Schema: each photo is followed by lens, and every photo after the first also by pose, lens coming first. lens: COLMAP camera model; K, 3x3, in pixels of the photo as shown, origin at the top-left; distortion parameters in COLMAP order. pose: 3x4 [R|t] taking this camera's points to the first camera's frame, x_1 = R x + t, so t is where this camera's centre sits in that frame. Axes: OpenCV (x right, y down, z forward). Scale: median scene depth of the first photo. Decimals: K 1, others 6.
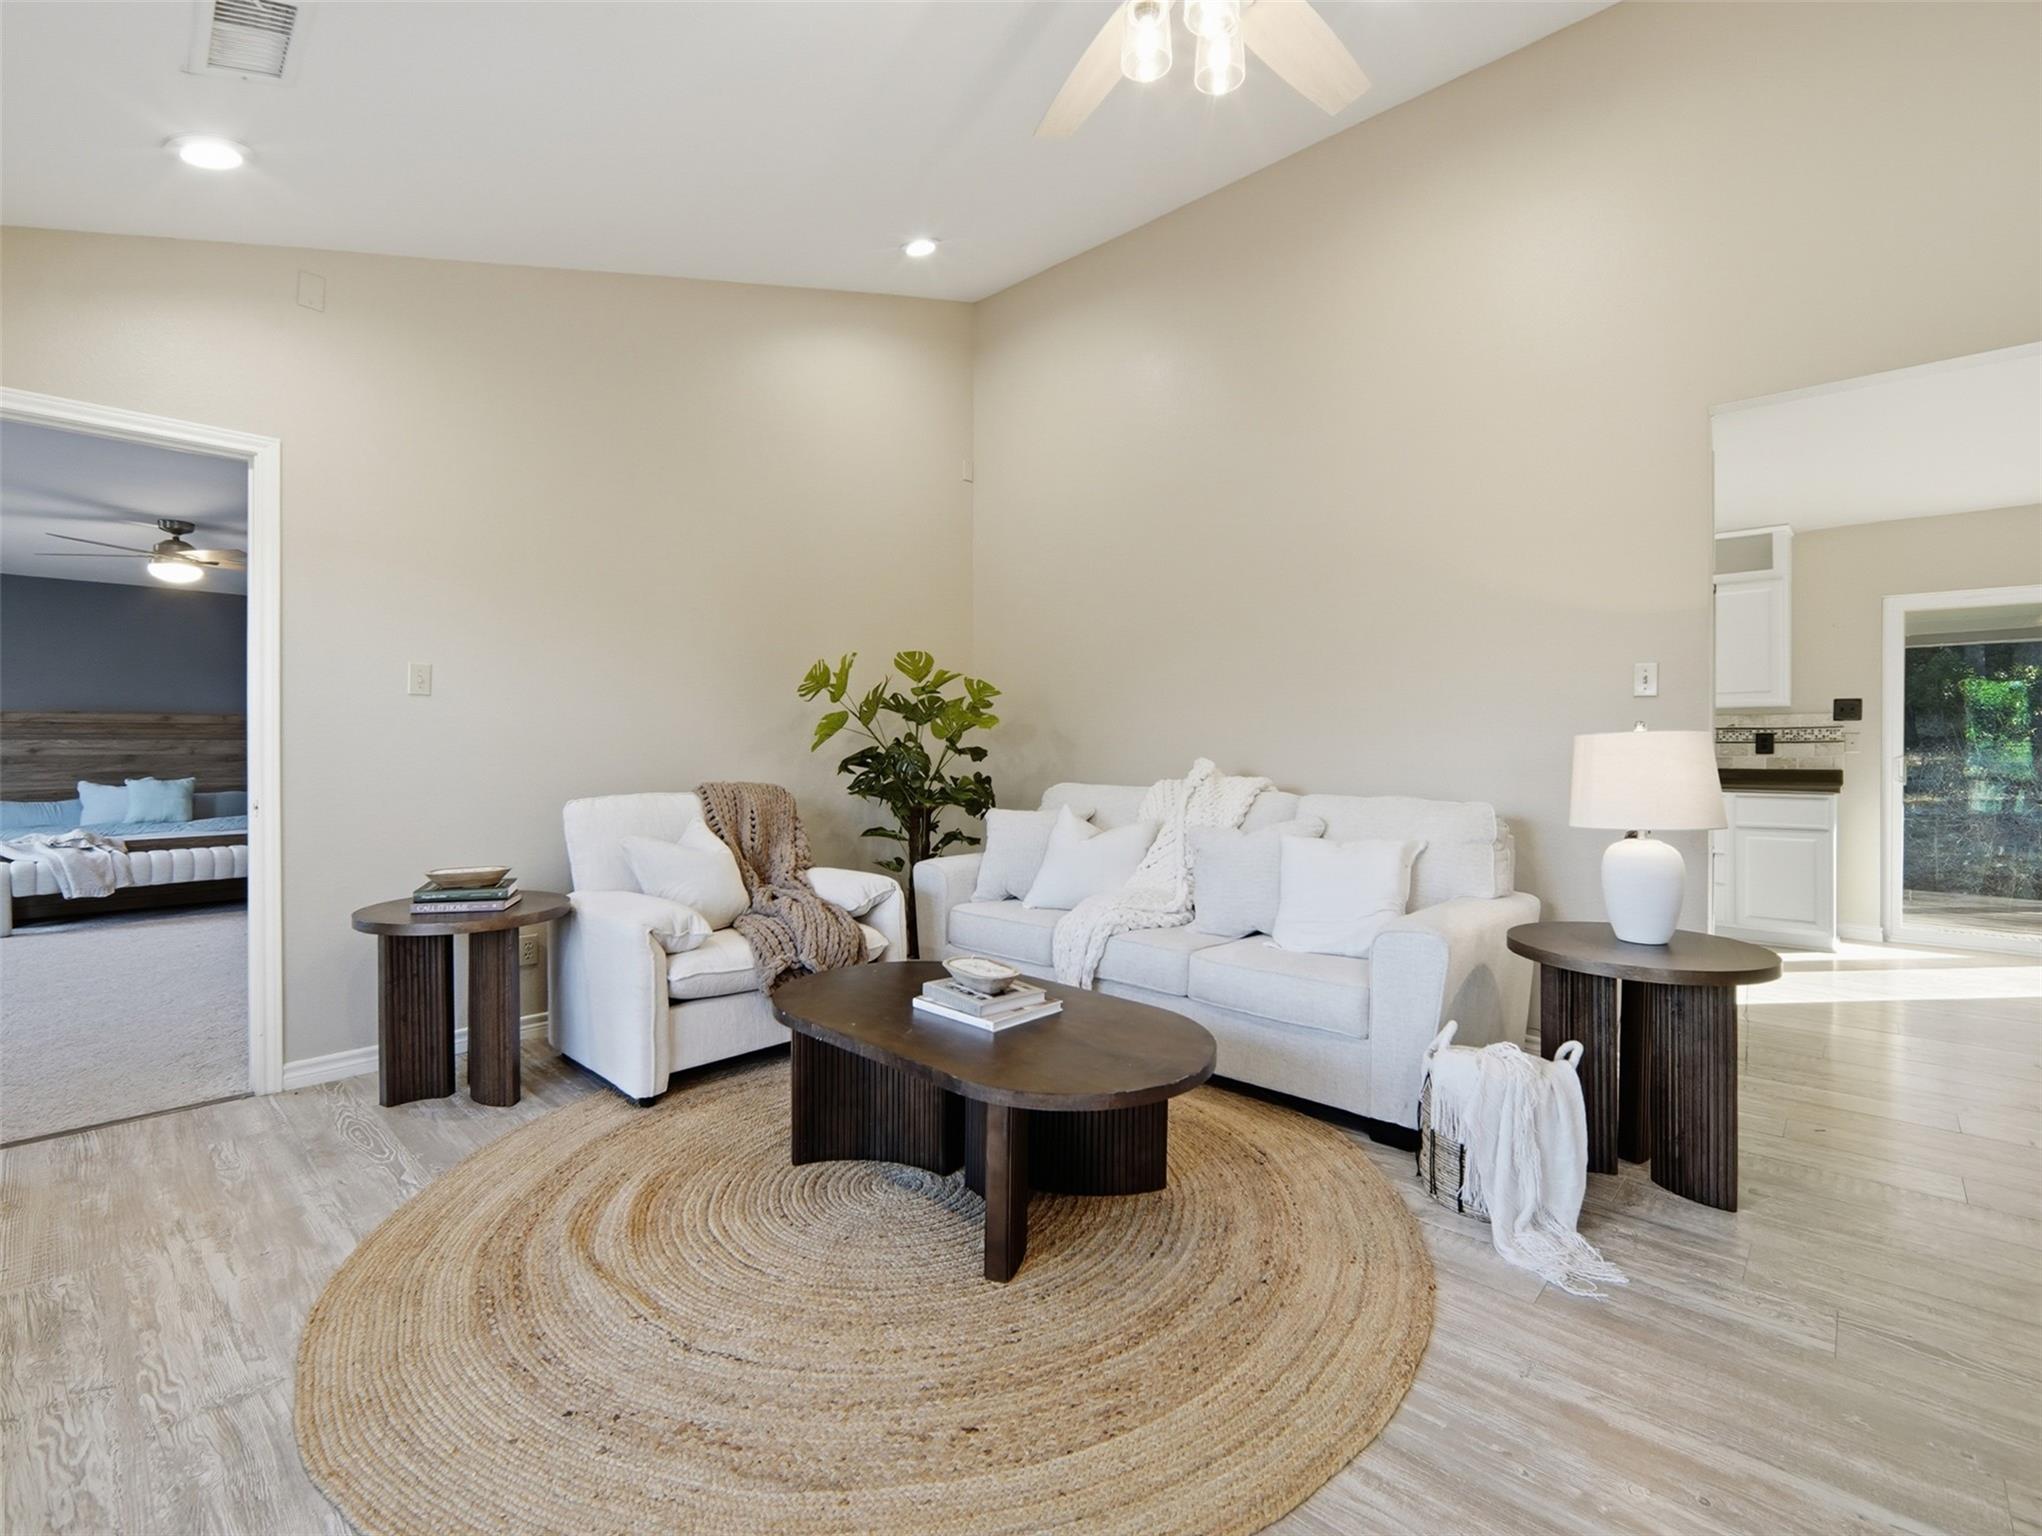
lens RADIAL K [[936.3, 0, 1021.0], [0, 936.3, 768.0], [0, 0, 1]] dist [-0.004843, -0.000256]
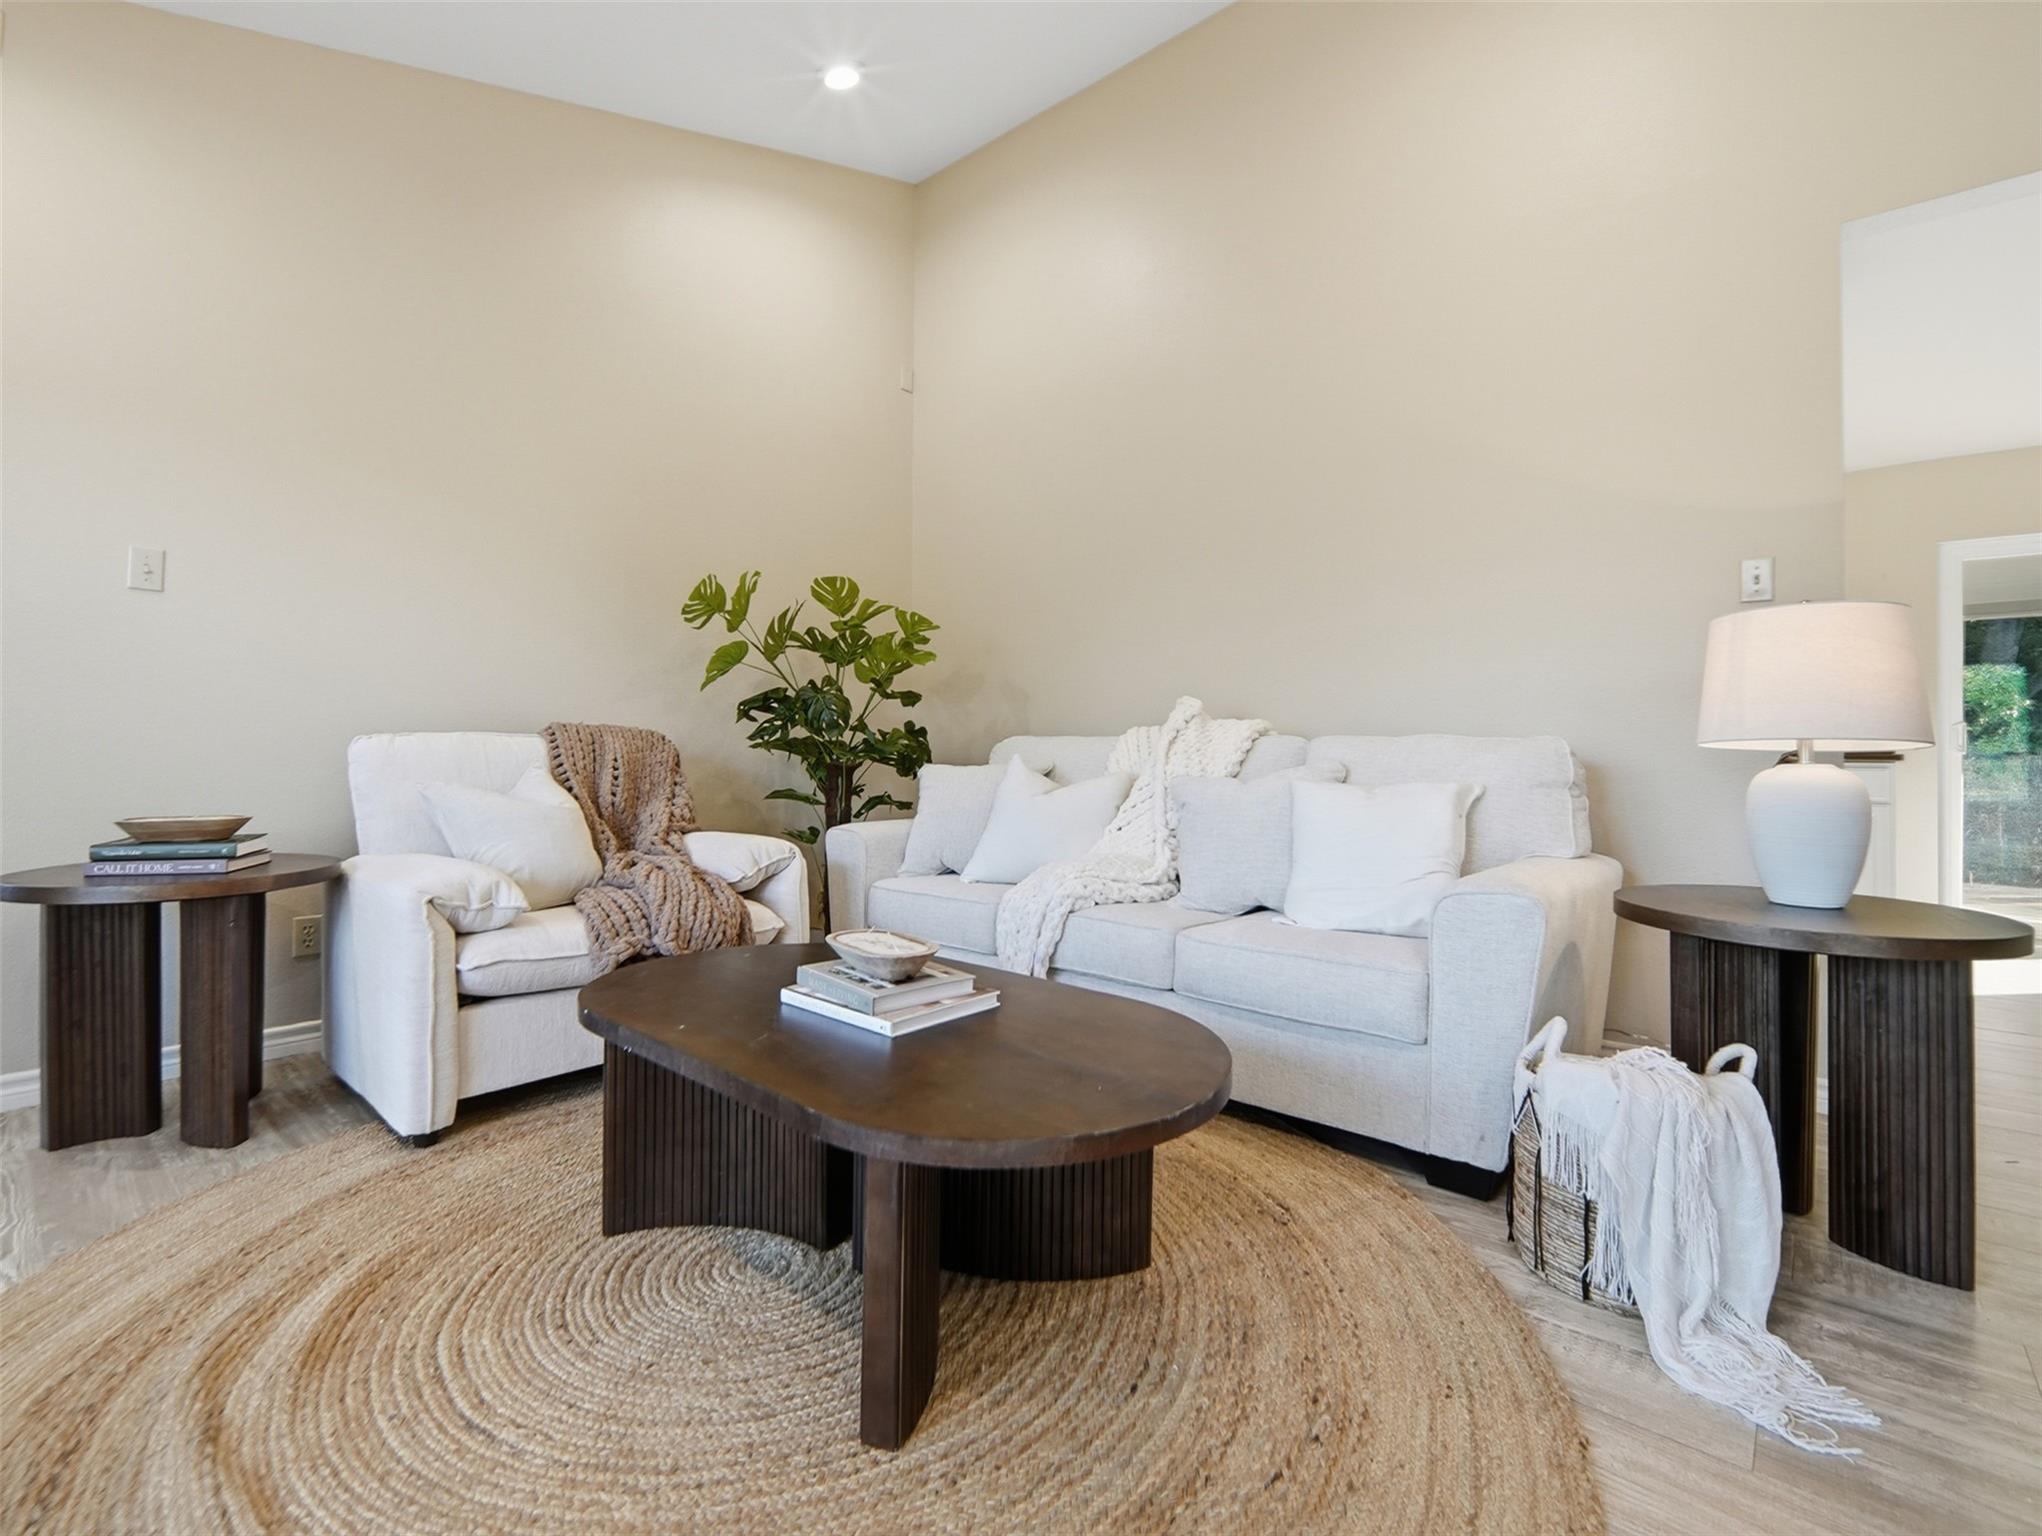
lens RADIAL K [[936.3, 0, 1021.0], [0, 936.3, 768.0], [0, 0, 1]] dist [-0.004843, -0.000256]
pose [[0.999230, 0.004154, 0.039020, 0.029293], [-0.003743, 0.999937, -0.010607, 0.083735], [-0.039062, 0.010452, 0.999182, 0.283531]]
